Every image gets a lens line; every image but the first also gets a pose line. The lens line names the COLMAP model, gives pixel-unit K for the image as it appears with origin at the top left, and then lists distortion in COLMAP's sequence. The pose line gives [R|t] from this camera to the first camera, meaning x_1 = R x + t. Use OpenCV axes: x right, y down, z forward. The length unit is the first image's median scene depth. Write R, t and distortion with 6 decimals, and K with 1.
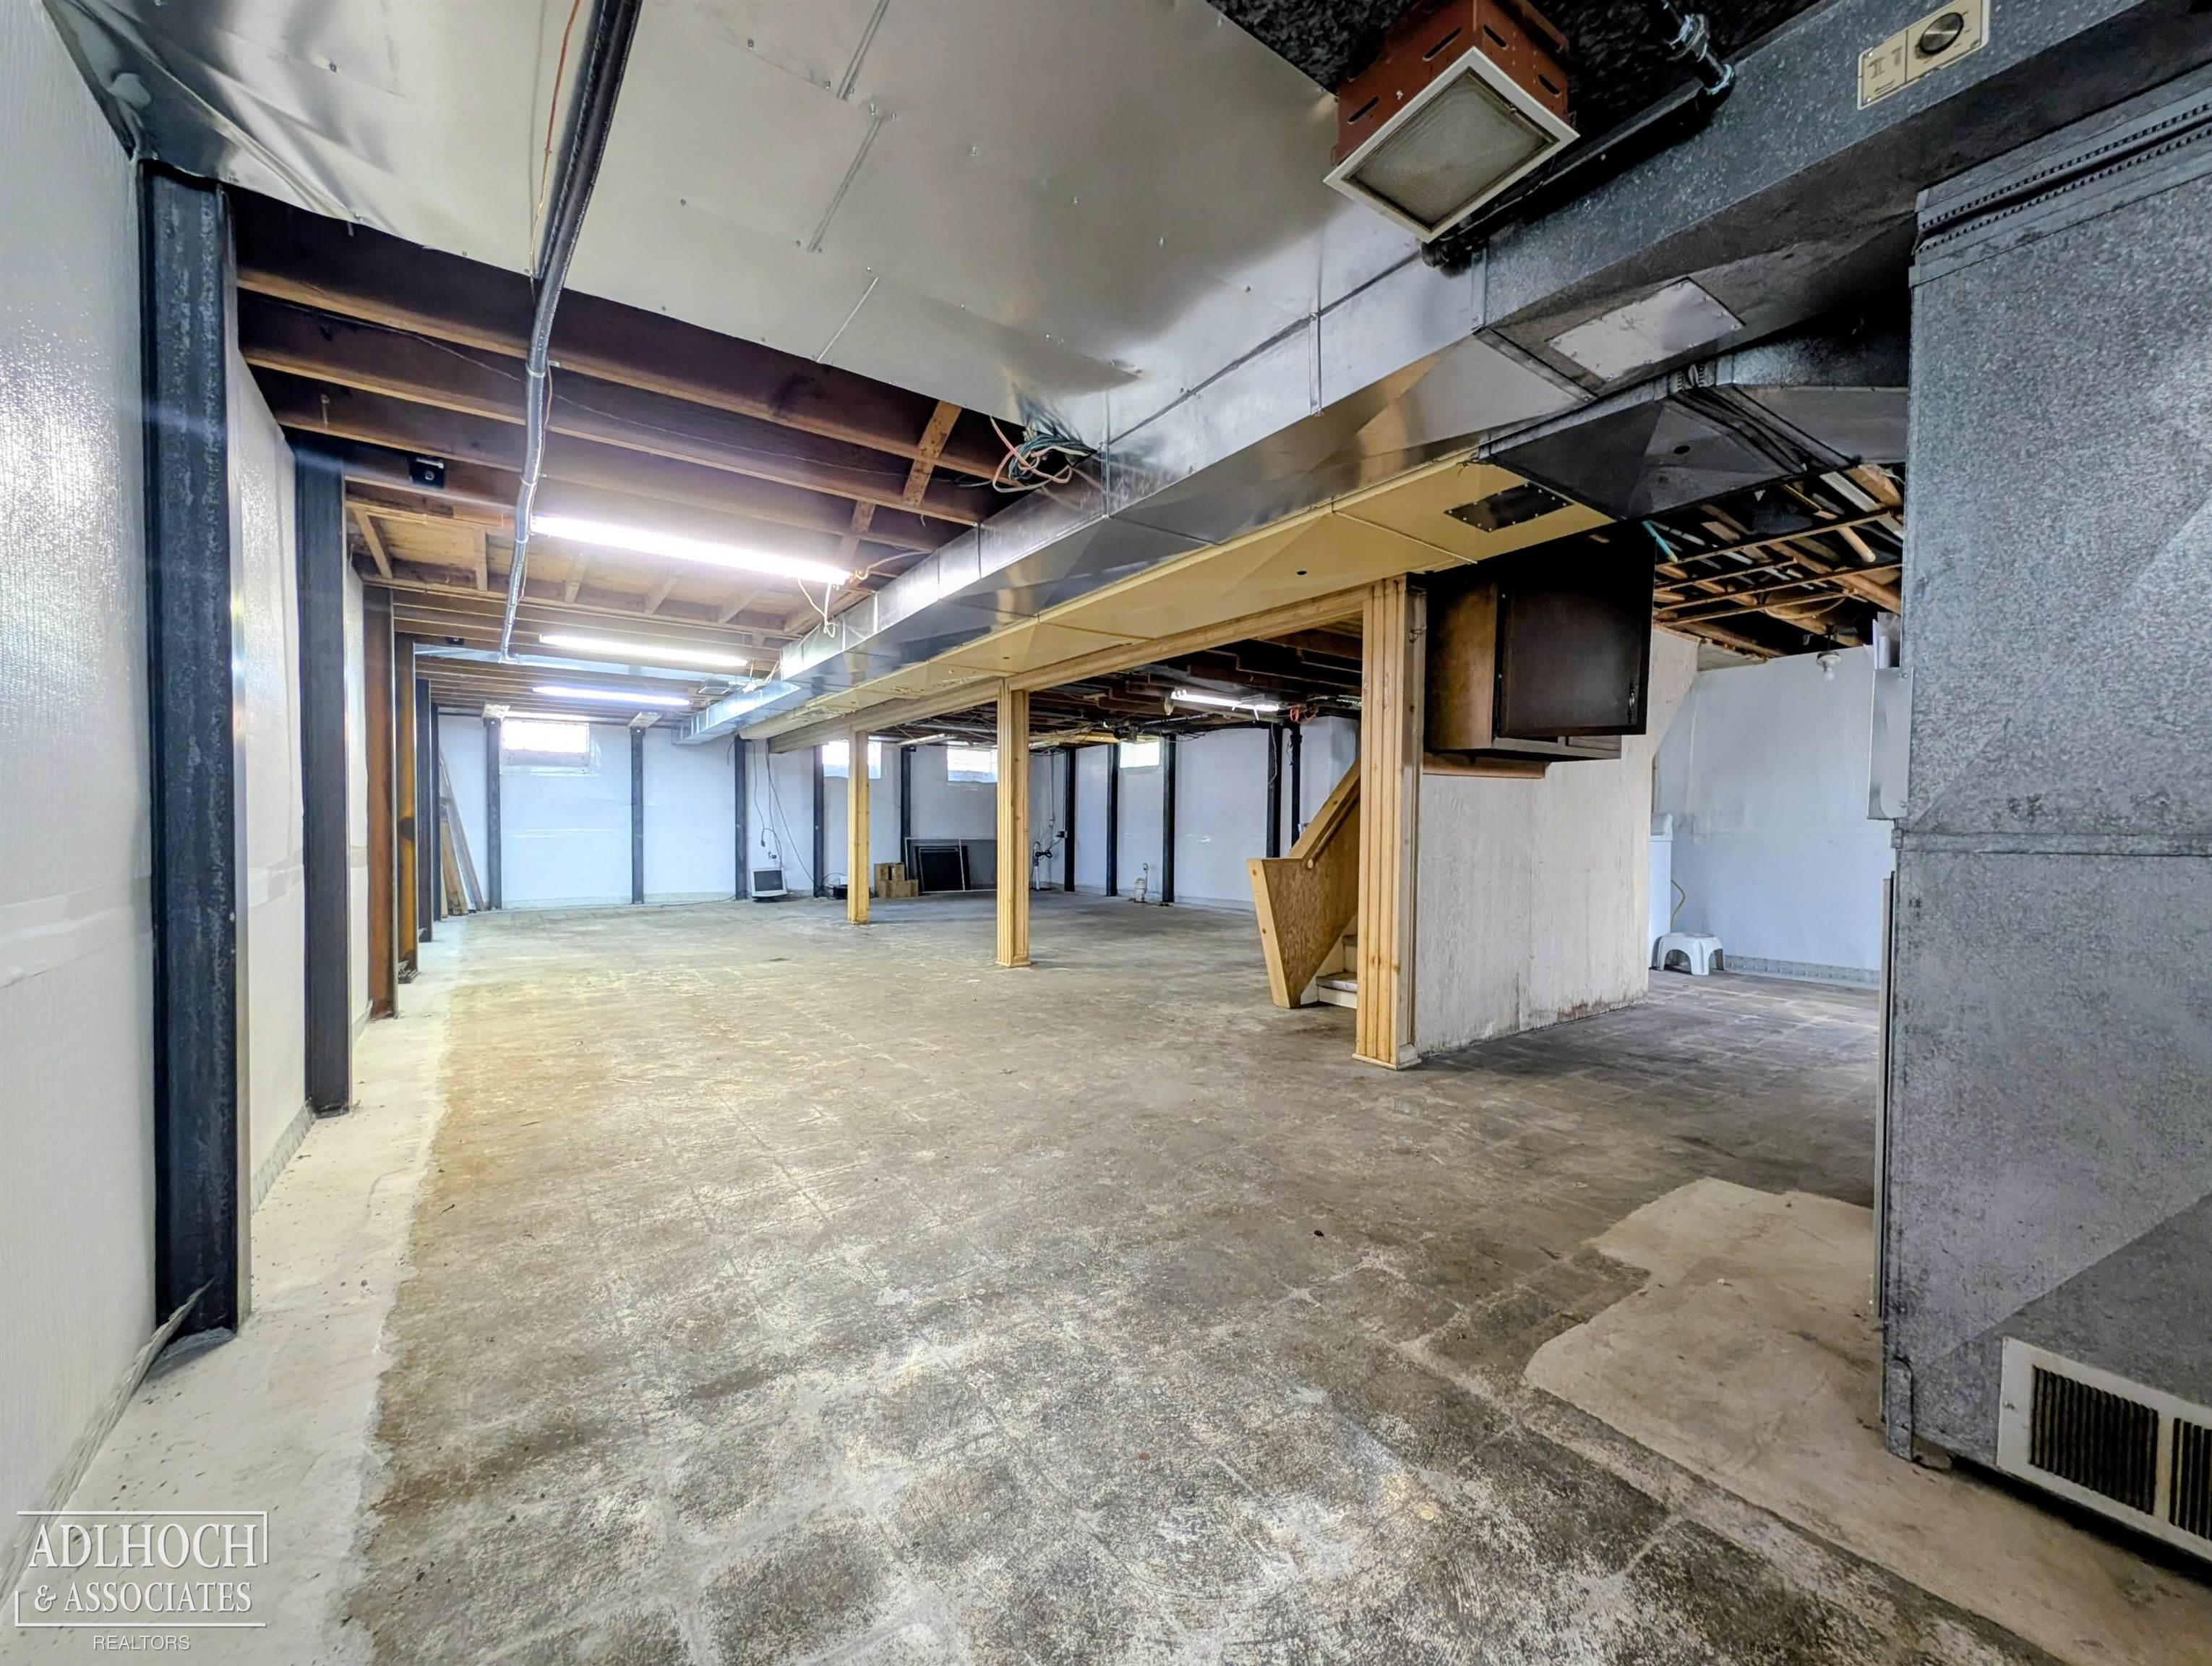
lens RADIAL K [[861.0, 0, 1100.2], [0, 861.0, 847.1], [0, 0, 1]] dist [-0.001426, -0.000064]
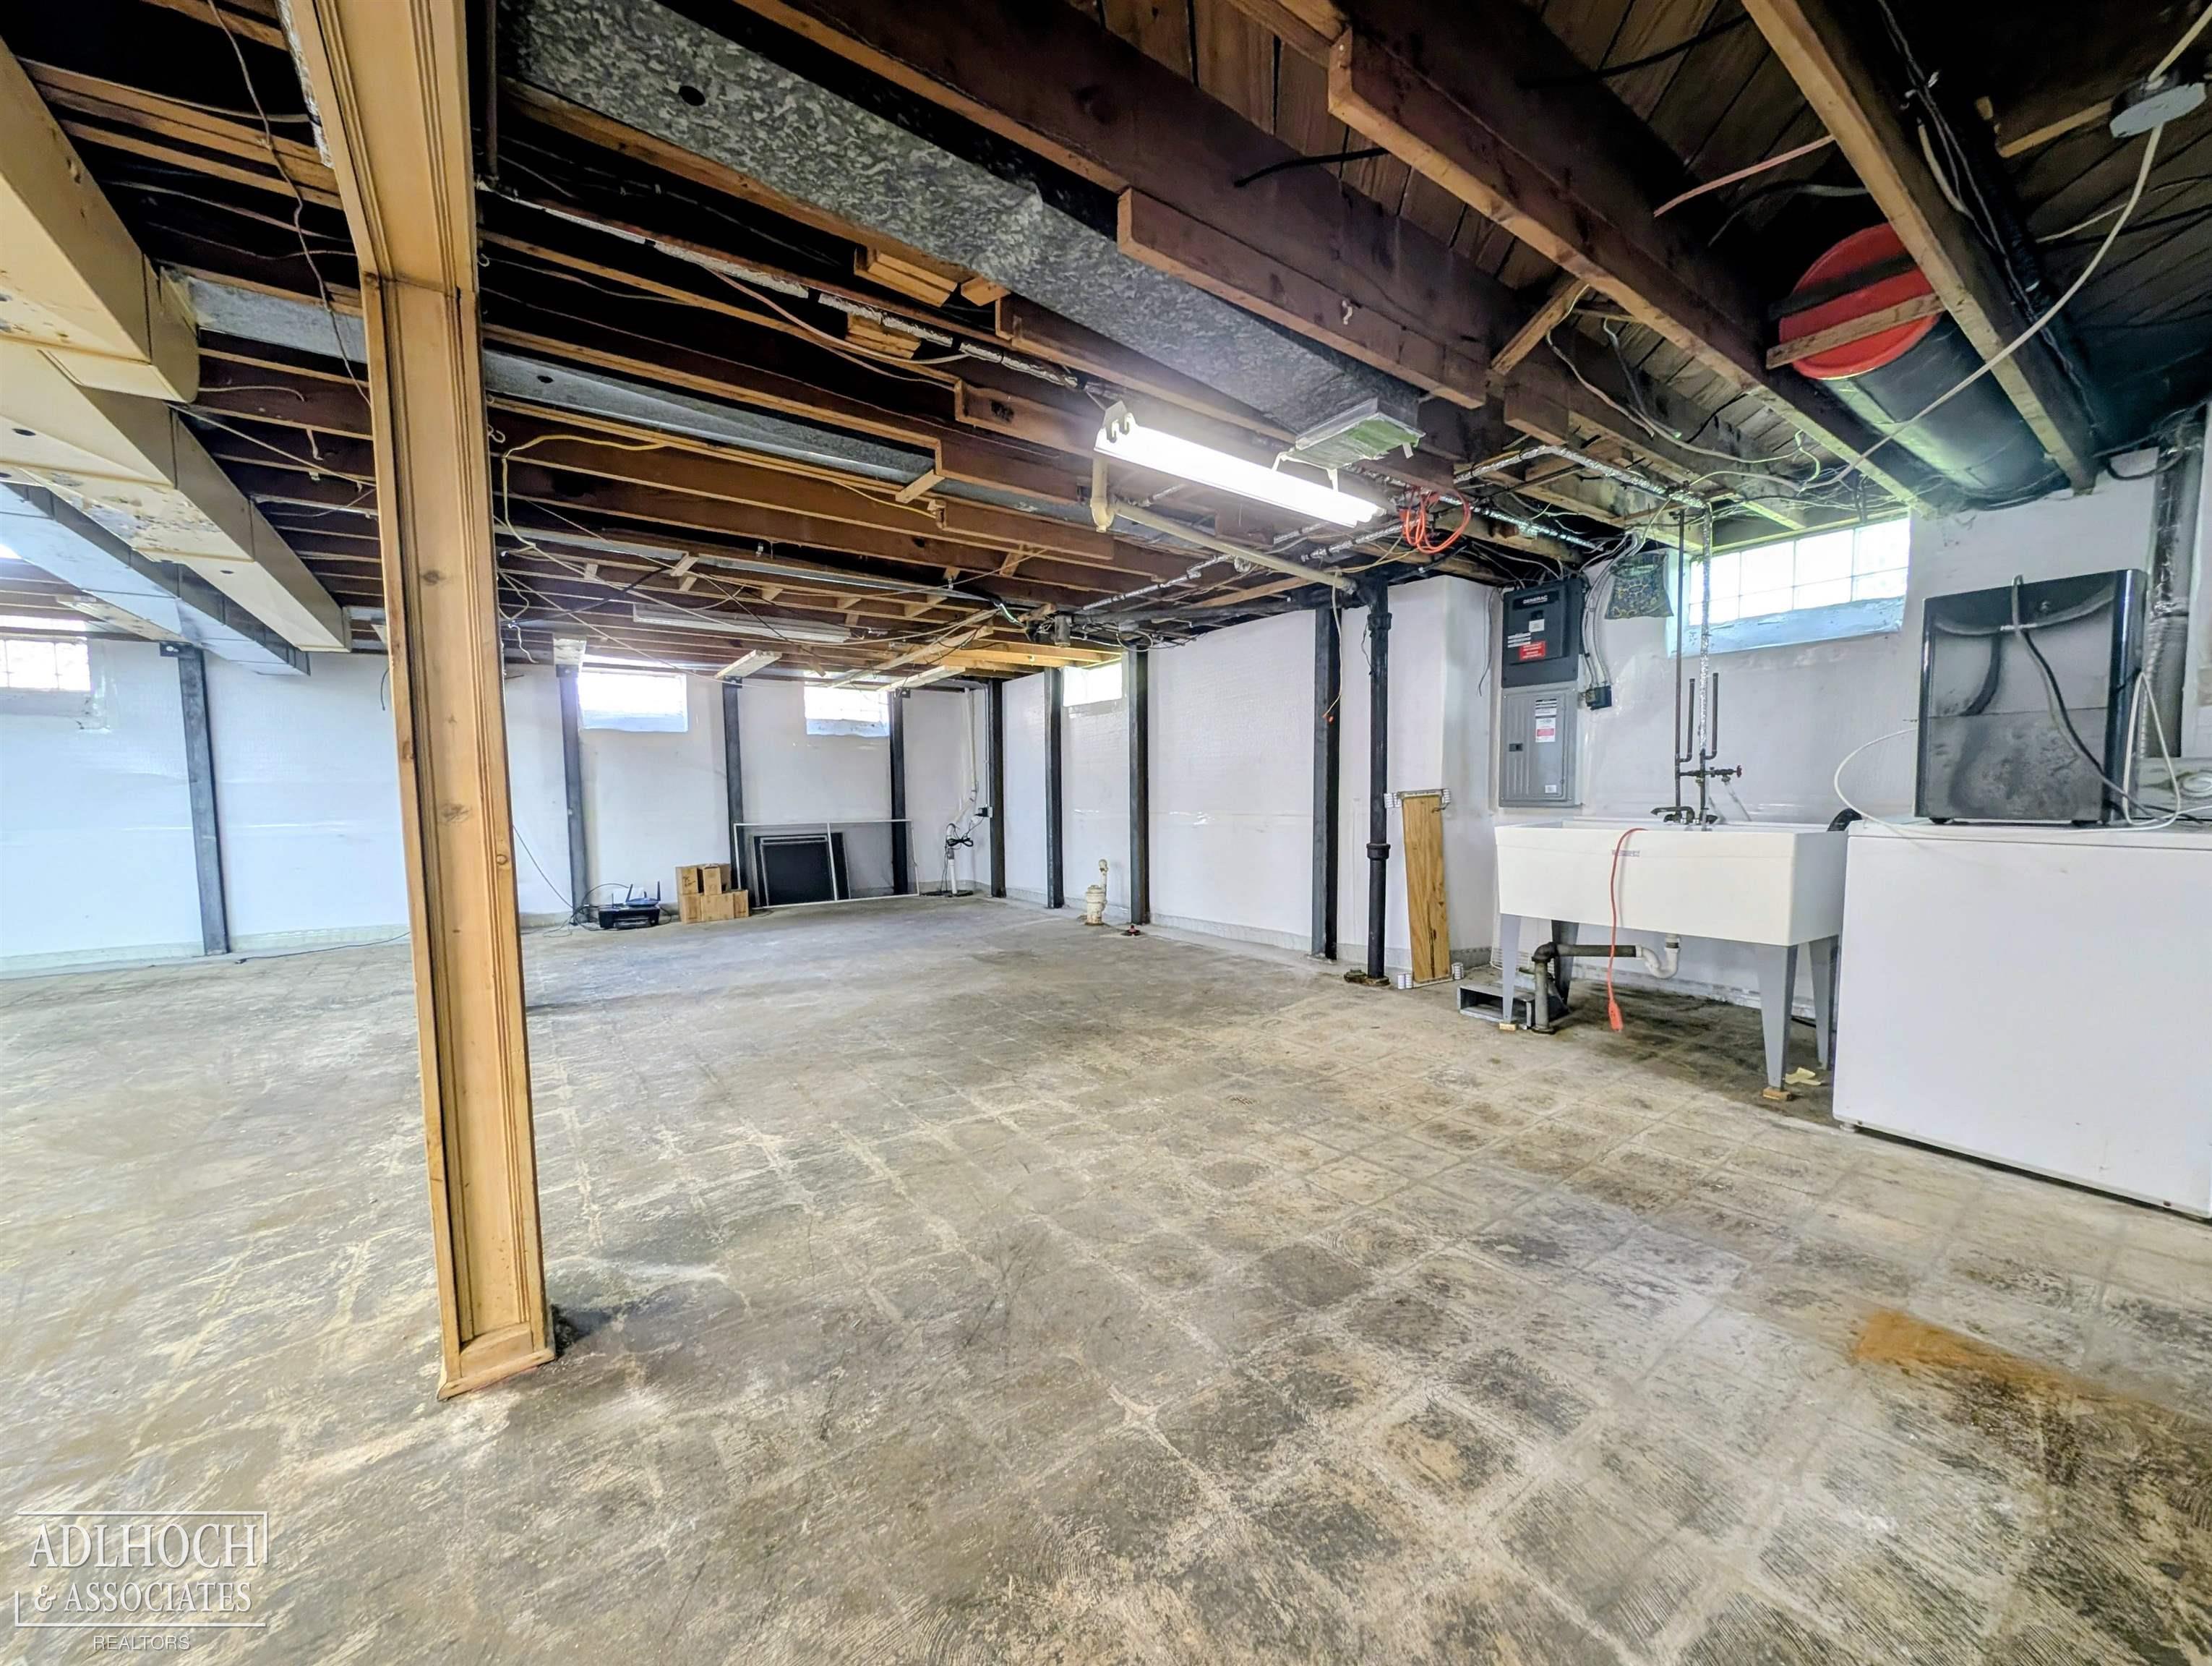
lens RADIAL K [[861.0, 0, 1100.2], [0, 861.0, 847.1], [0, 0, 1]] dist [-0.001426, -0.000064]
pose [[0.999703, -0.022130, 0.010184, 0.042375], [0.021688, 0.998899, 0.041603, -0.015025], [-0.011094, -0.041370, 0.999082, 0.368636]]
